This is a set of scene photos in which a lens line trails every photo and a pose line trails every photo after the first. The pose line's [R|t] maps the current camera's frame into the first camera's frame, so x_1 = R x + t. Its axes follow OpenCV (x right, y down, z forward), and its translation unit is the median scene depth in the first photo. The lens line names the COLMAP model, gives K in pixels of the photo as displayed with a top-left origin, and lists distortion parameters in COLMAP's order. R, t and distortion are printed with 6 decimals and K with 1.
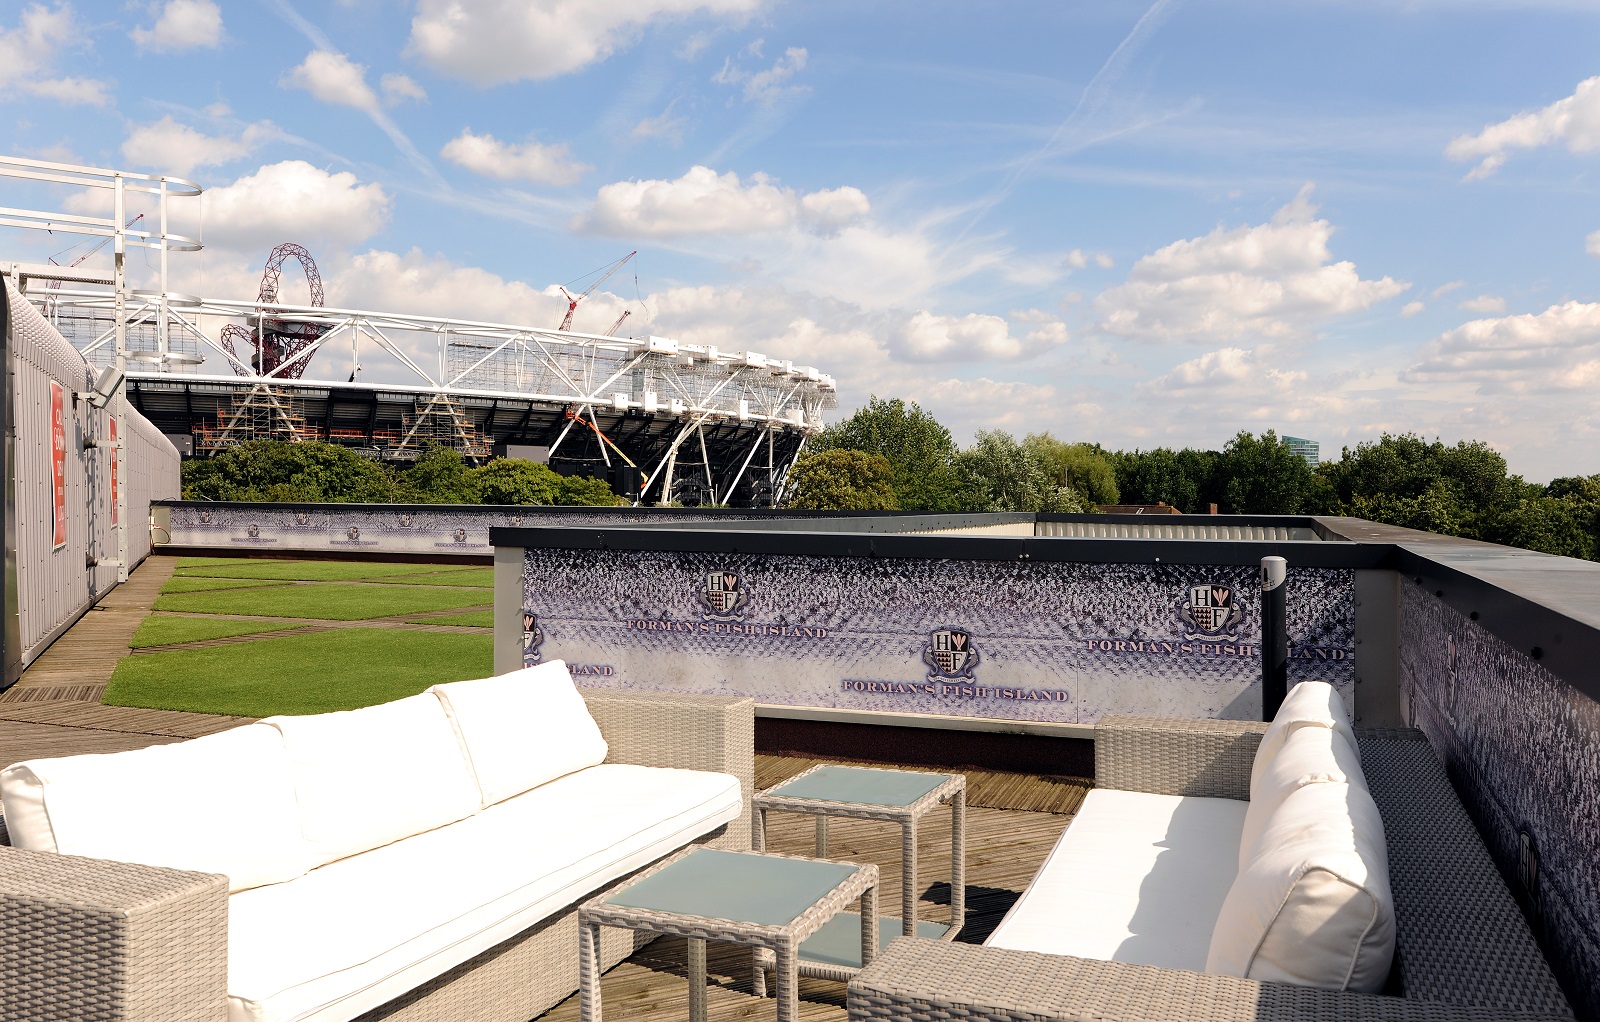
lens RADIAL K [[1560.1, 0, 800.0], [0, 1560.1, 511.0], [0, 0, 1]] dist [-0.002975, -0.003315]
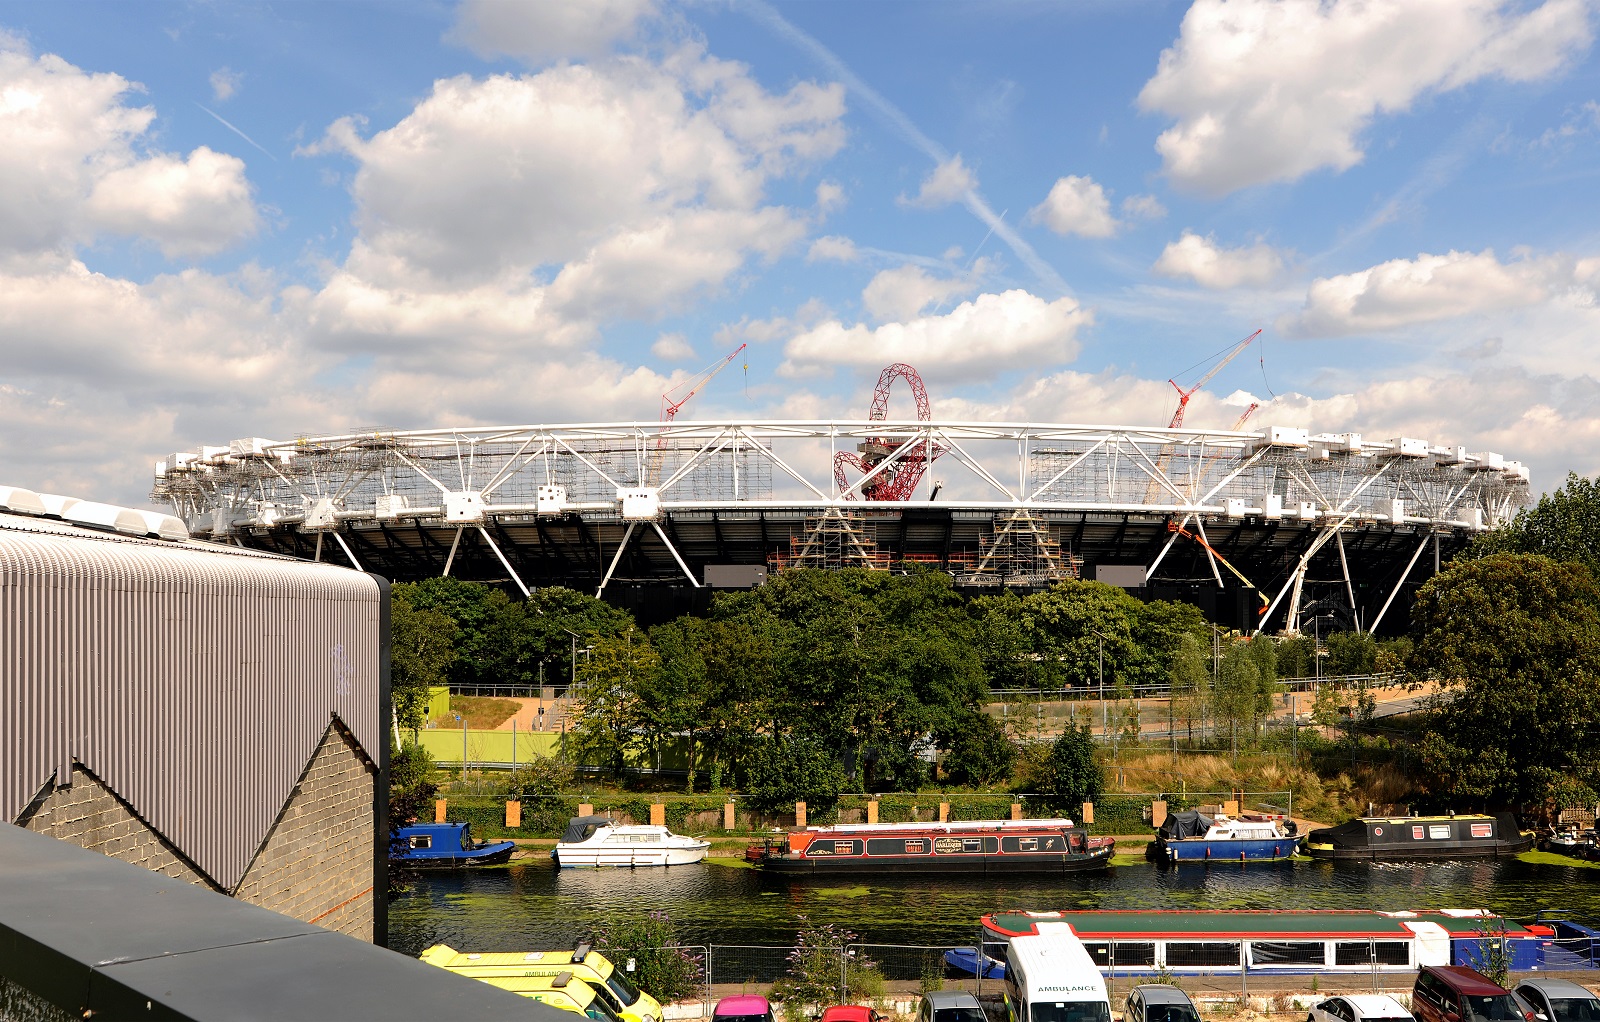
lens RADIAL K [[1560.1, 0, 800.0], [0, 1560.1, 511.0], [0, 0, 1]] dist [-0.002975, -0.003315]
pose [[0.884749, -0.047317, -0.463660, 0.063628], [0.010562, 0.996613, -0.081551, -0.004206], [0.465949, 0.067255, 0.882252, 0.169859]]
